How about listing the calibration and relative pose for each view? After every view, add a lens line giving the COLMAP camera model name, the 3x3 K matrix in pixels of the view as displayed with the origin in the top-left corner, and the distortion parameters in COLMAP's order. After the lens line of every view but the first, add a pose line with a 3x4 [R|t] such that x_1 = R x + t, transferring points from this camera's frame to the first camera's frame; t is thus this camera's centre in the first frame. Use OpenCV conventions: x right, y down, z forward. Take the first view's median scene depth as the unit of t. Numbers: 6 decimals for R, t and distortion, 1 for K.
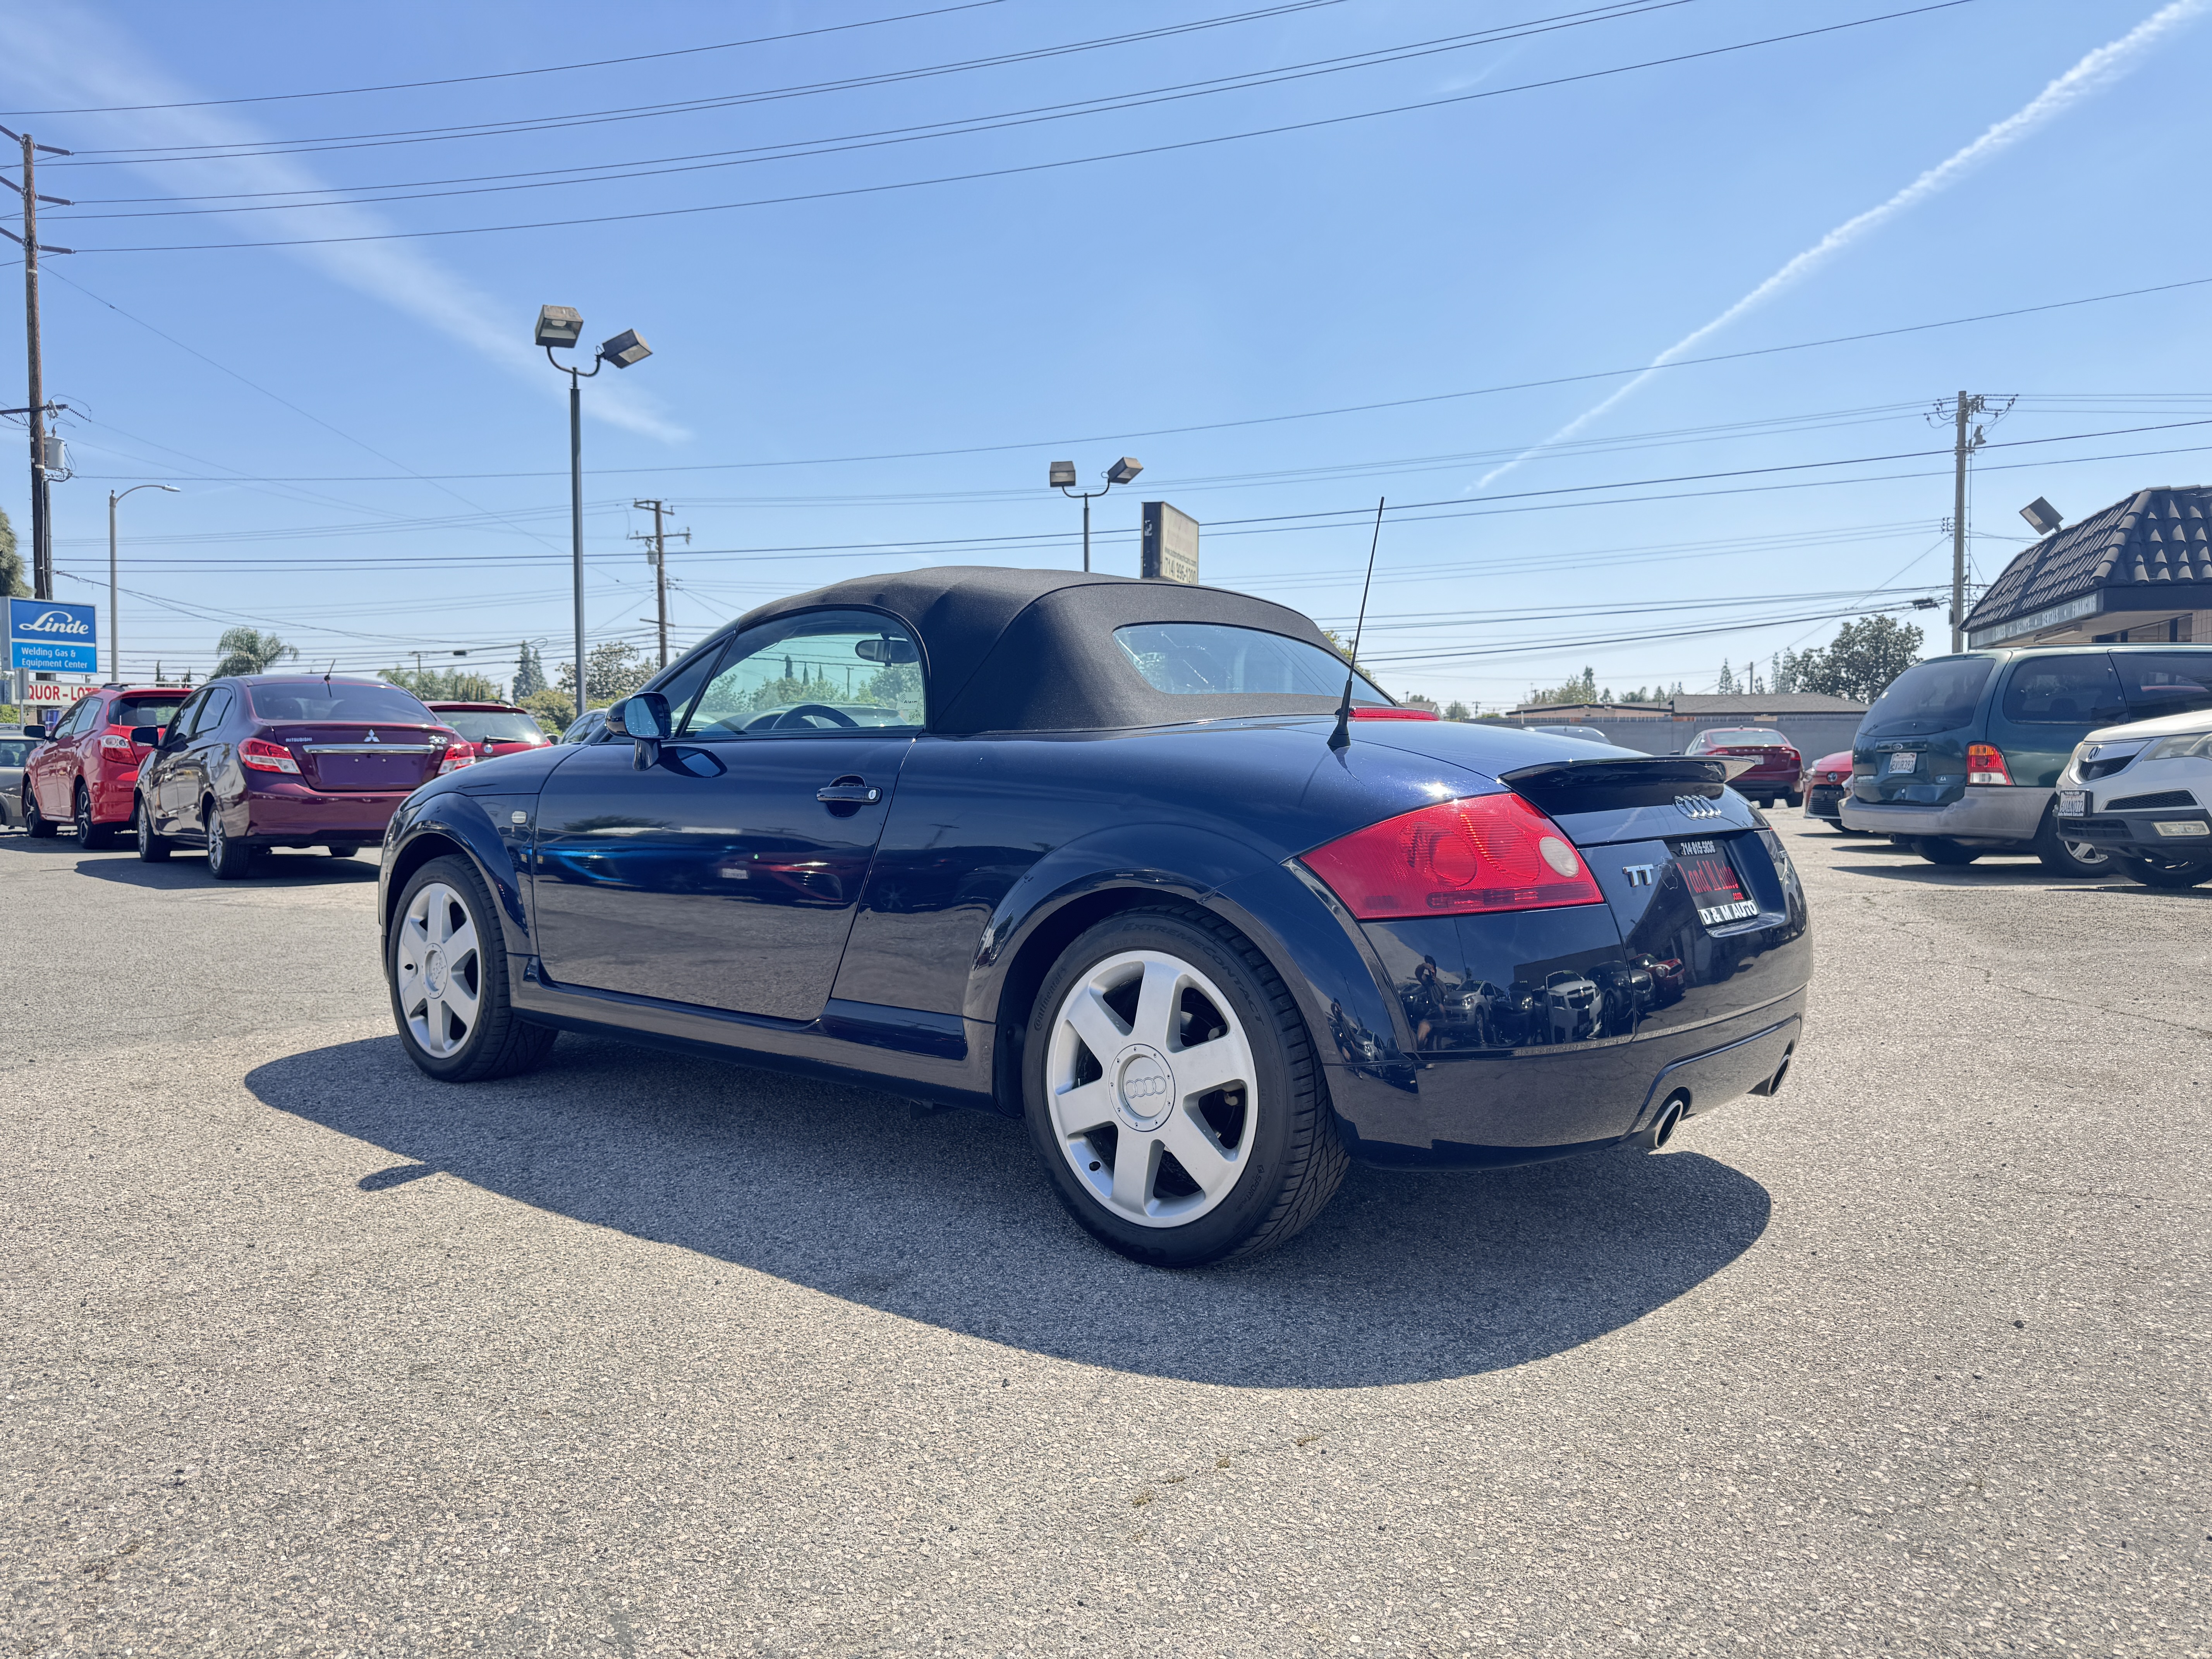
lens RADIAL K [[1544.6, 0, 1092.9], [0, 1544.6, 843.8], [0, 0, 1]] dist [0.038710, -0.049128]
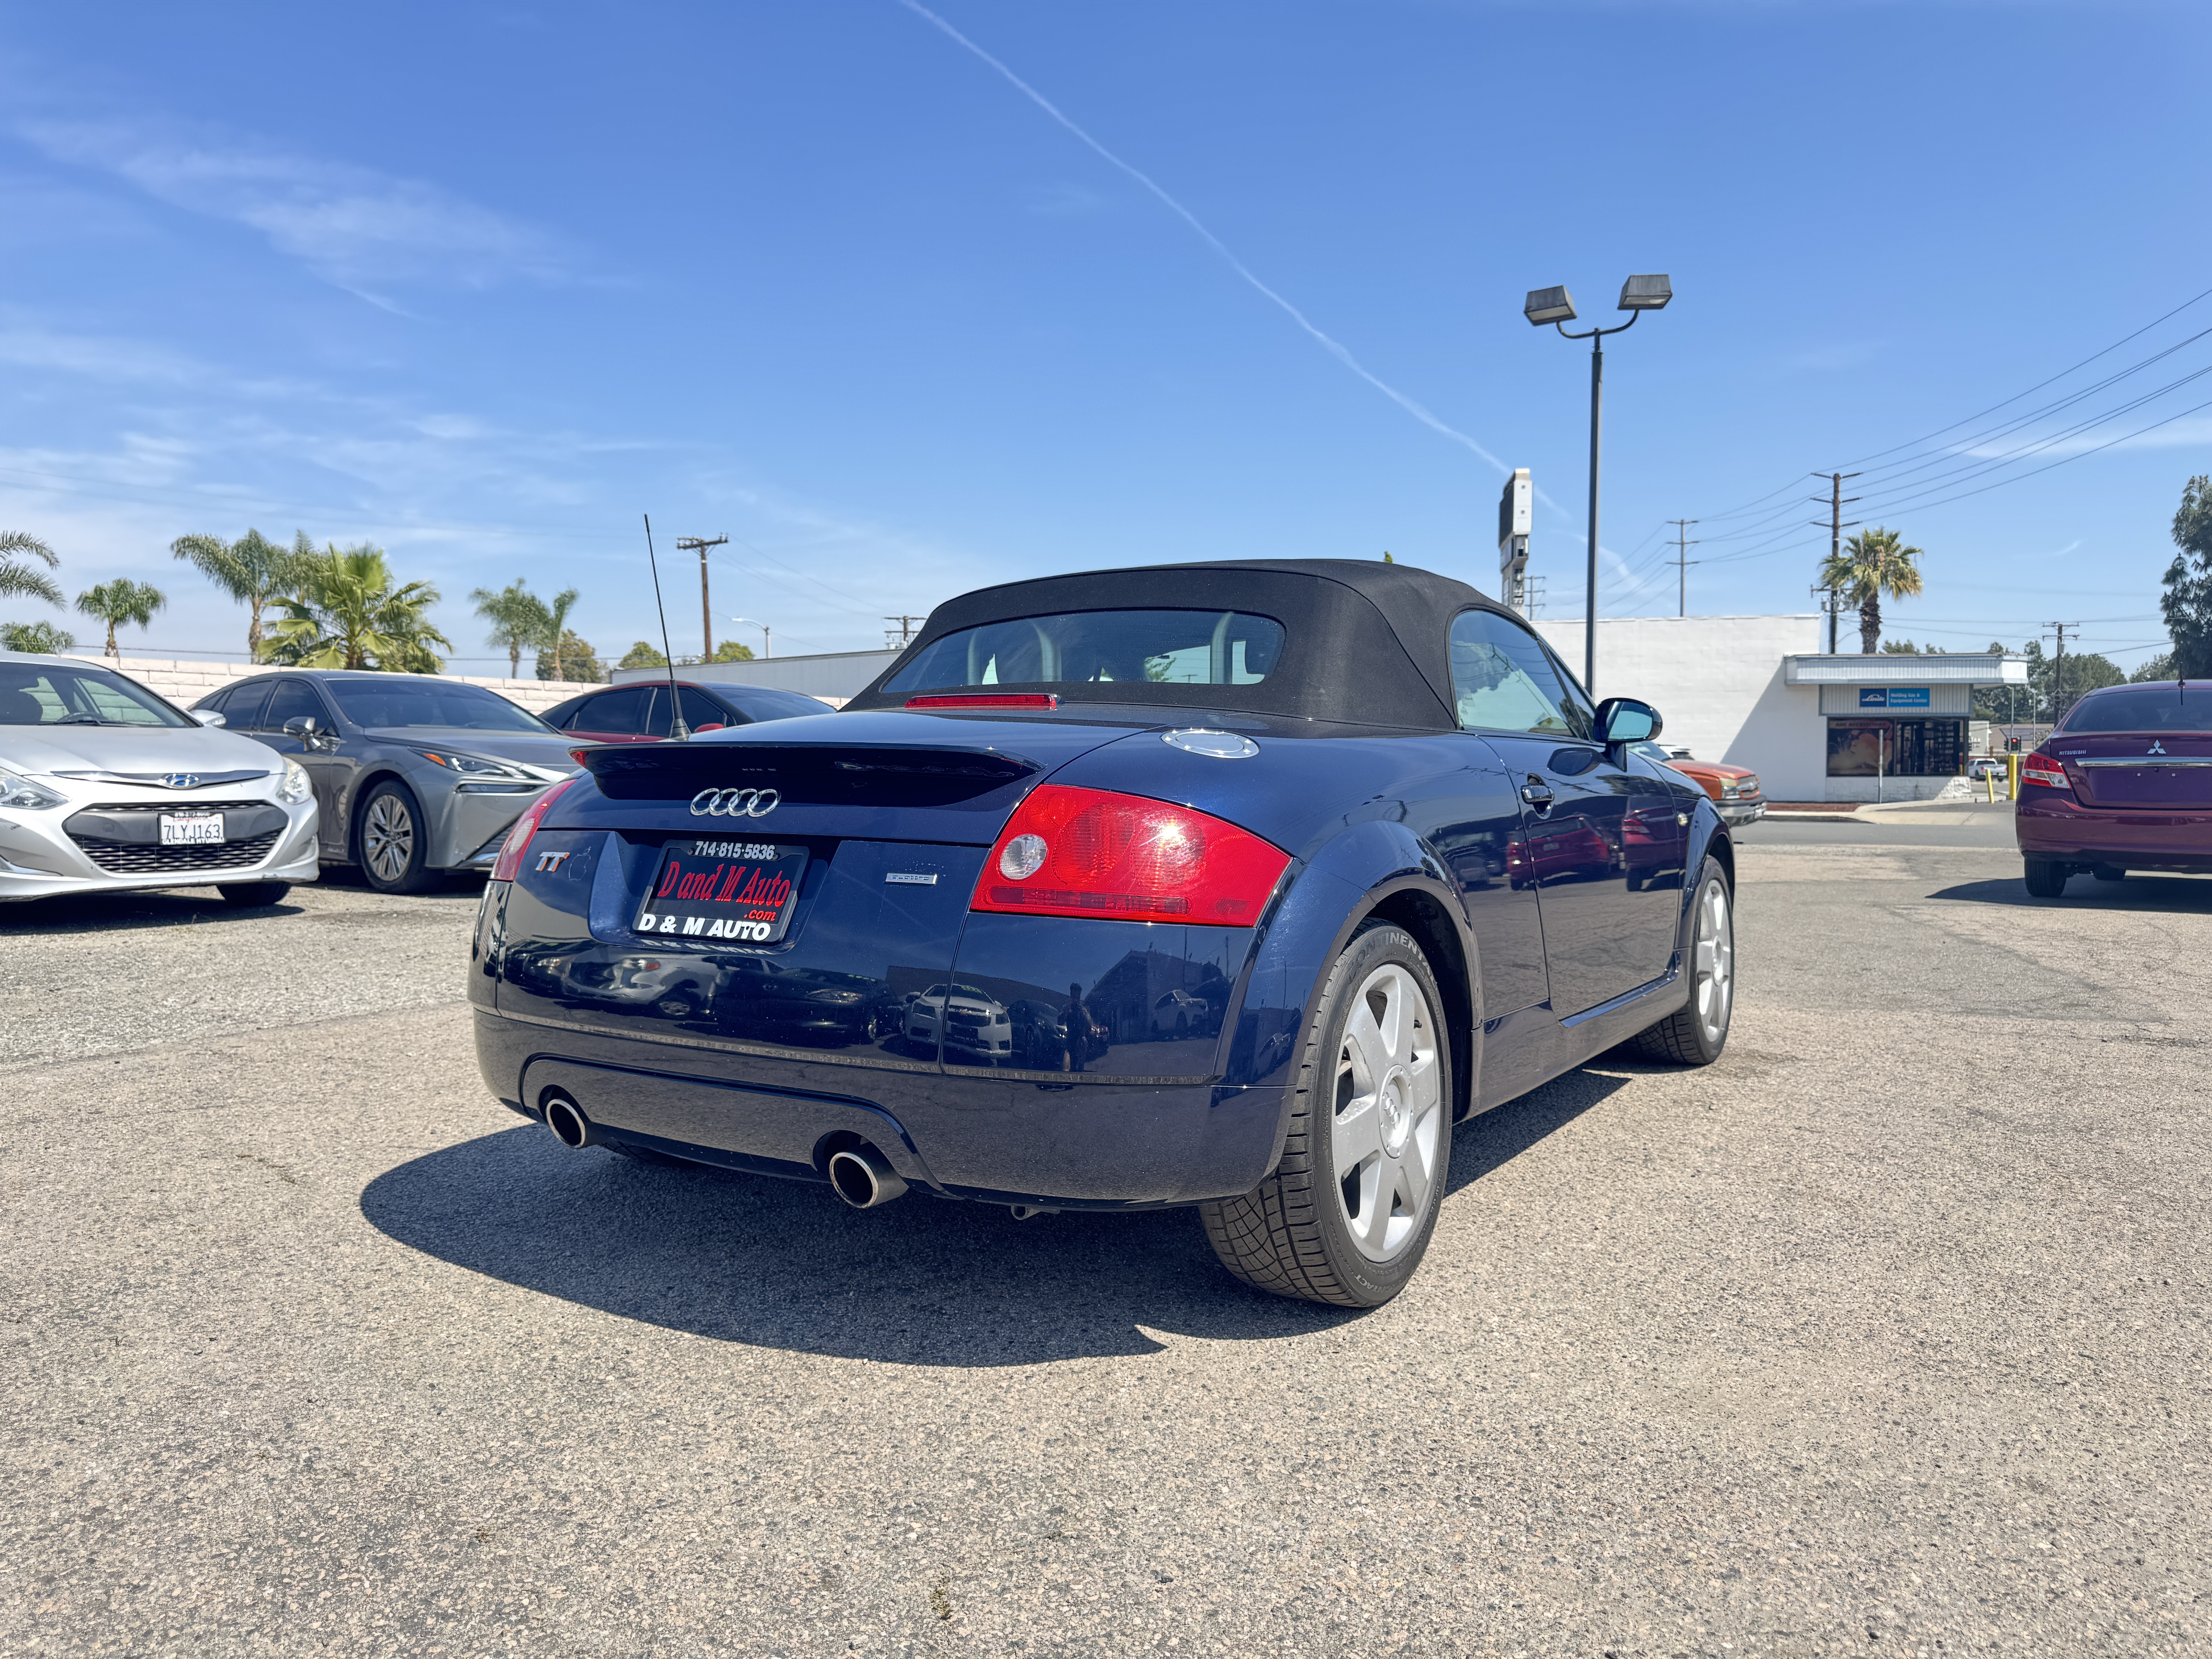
lens RADIAL K [[1544.6, 0, 1109.0], [0, 1544.6, 828.3], [0, 0, 1]] dist [0.038710, -0.049128]
pose [[0.155508, 0.032902, -0.987286, 1.063564], [-0.056883, 0.998085, 0.024302, -0.035198], [0.986195, 0.052381, 0.157082, 0.909120]]
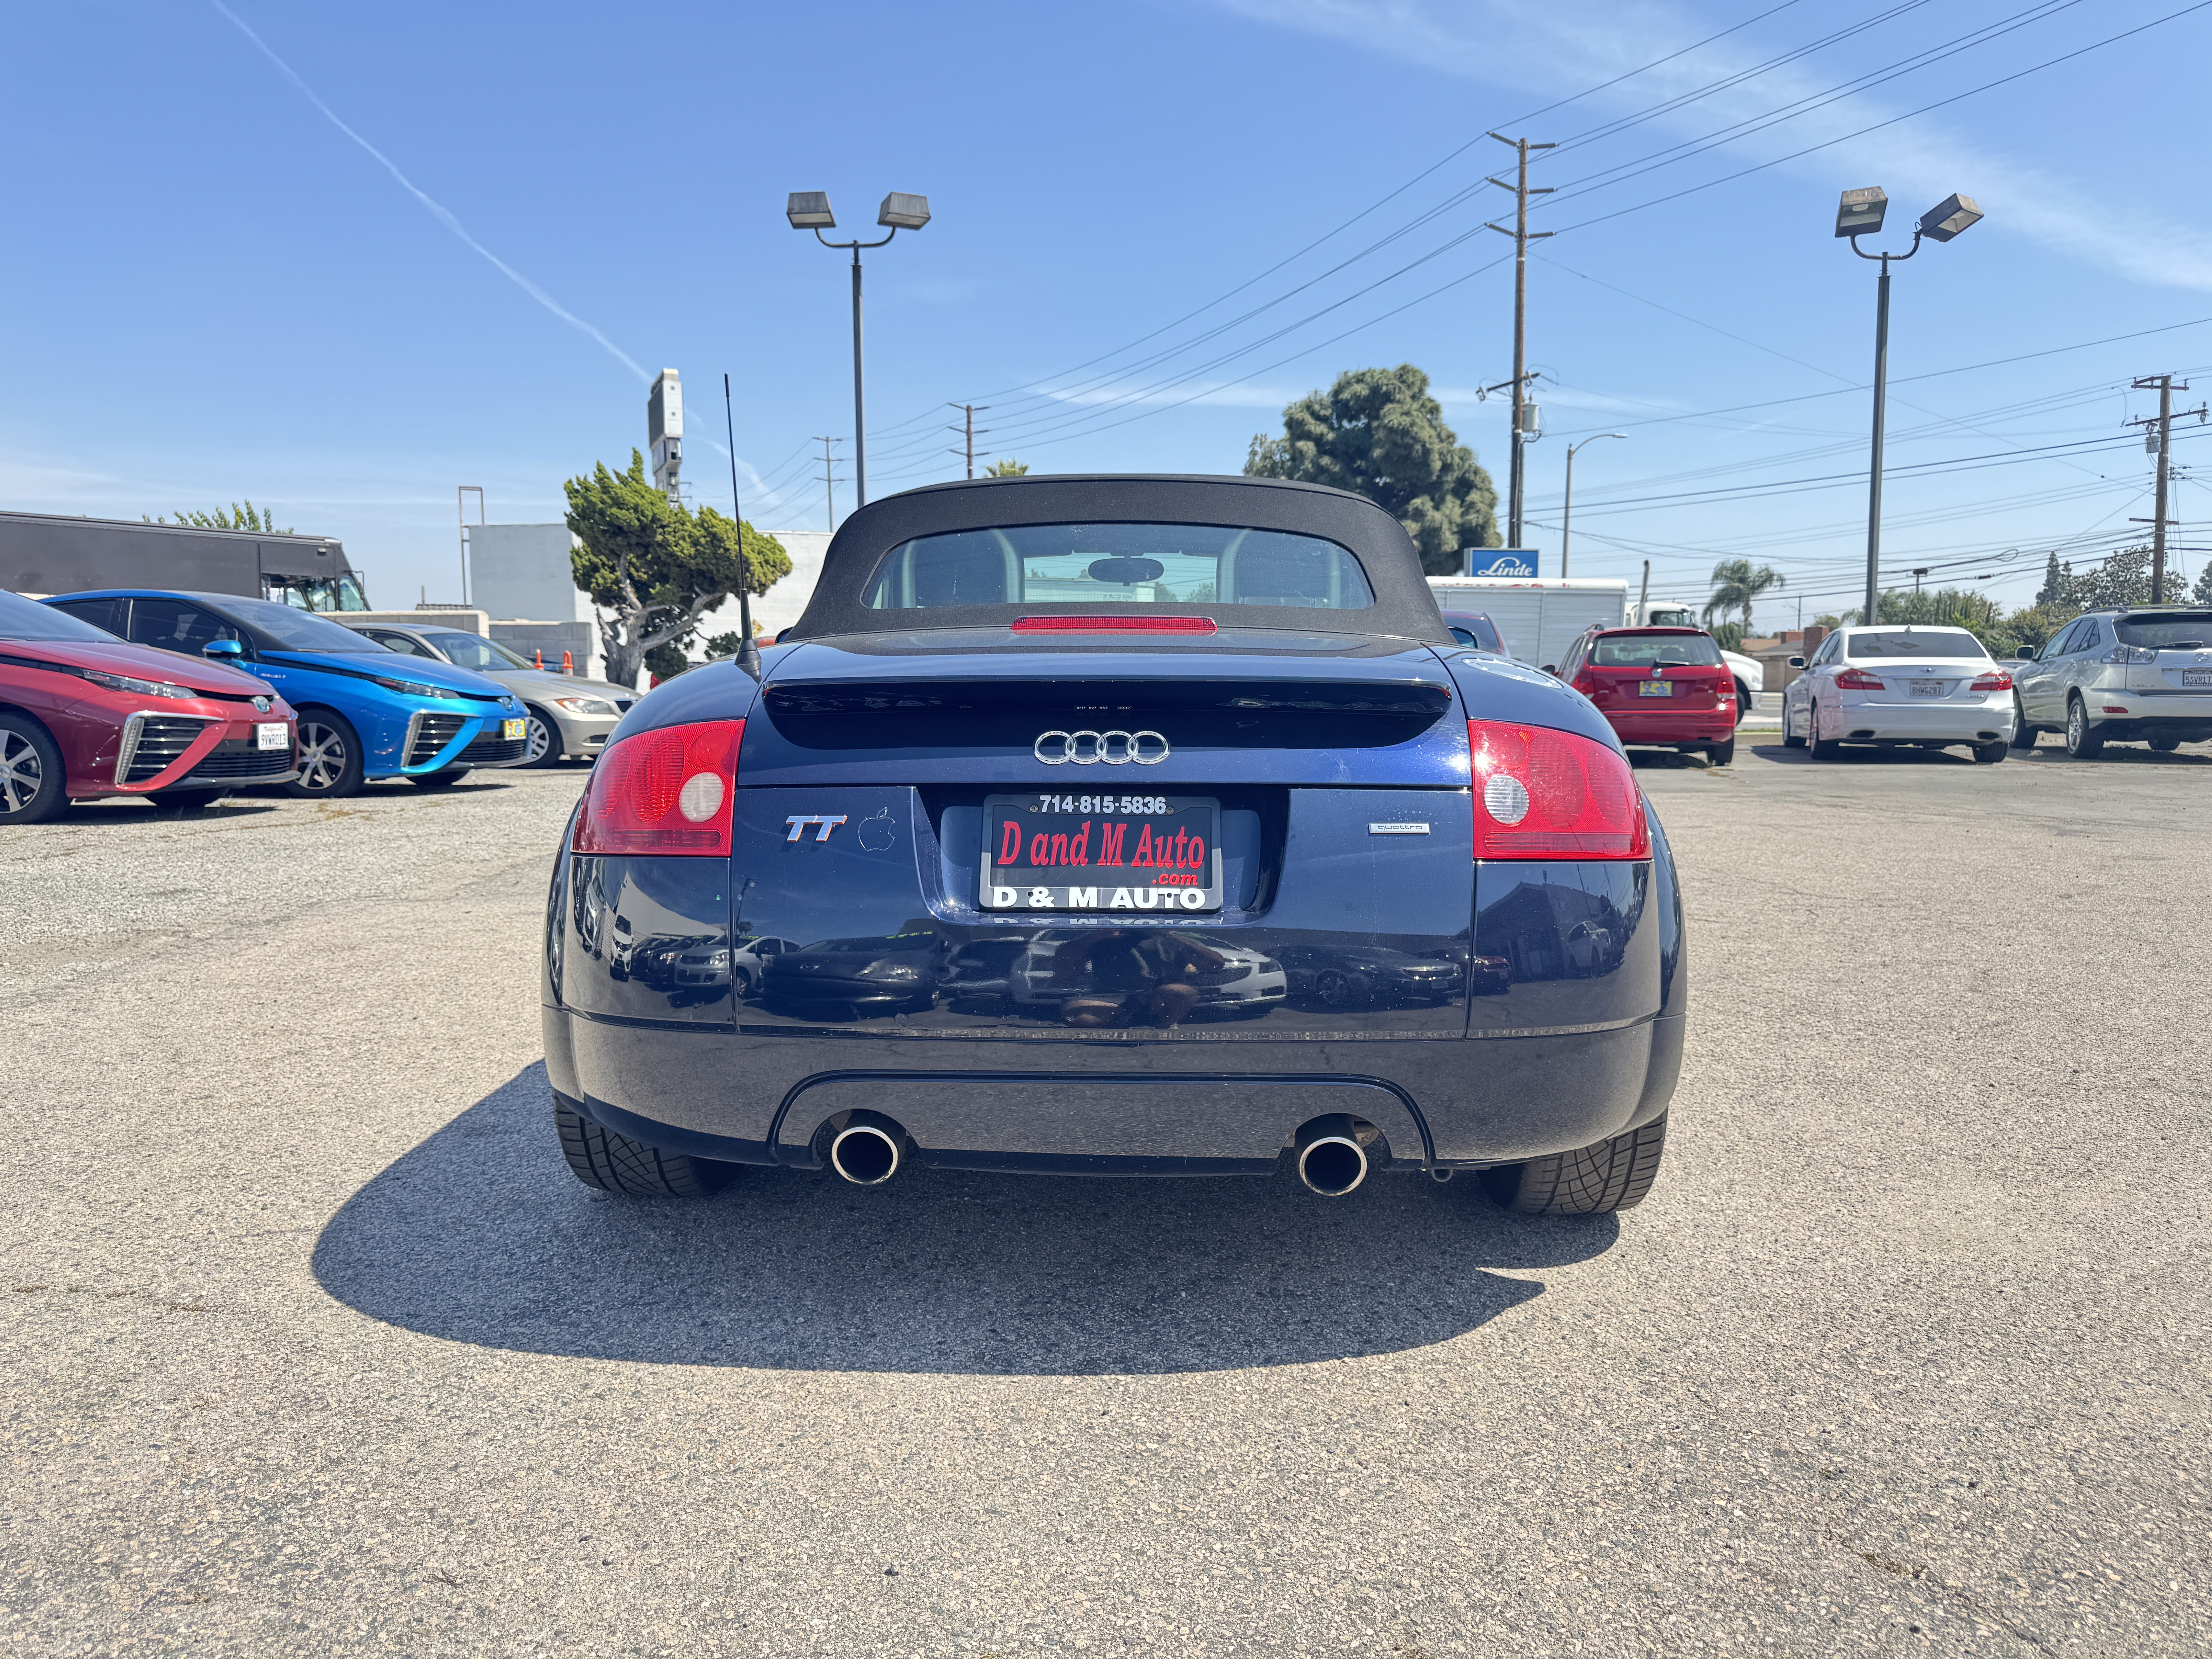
lens RADIAL K [[1544.6, 0, 1103.4], [0, 1544.6, 839.2], [0, 0, 1]] dist [0.038710, -0.049128]
pose [[0.631136, 0.074410, -0.772095, 0.793218], [-0.039659, 0.997182, 0.063685, -0.022316], [0.774657, -0.009574, 0.632309, 0.474167]]
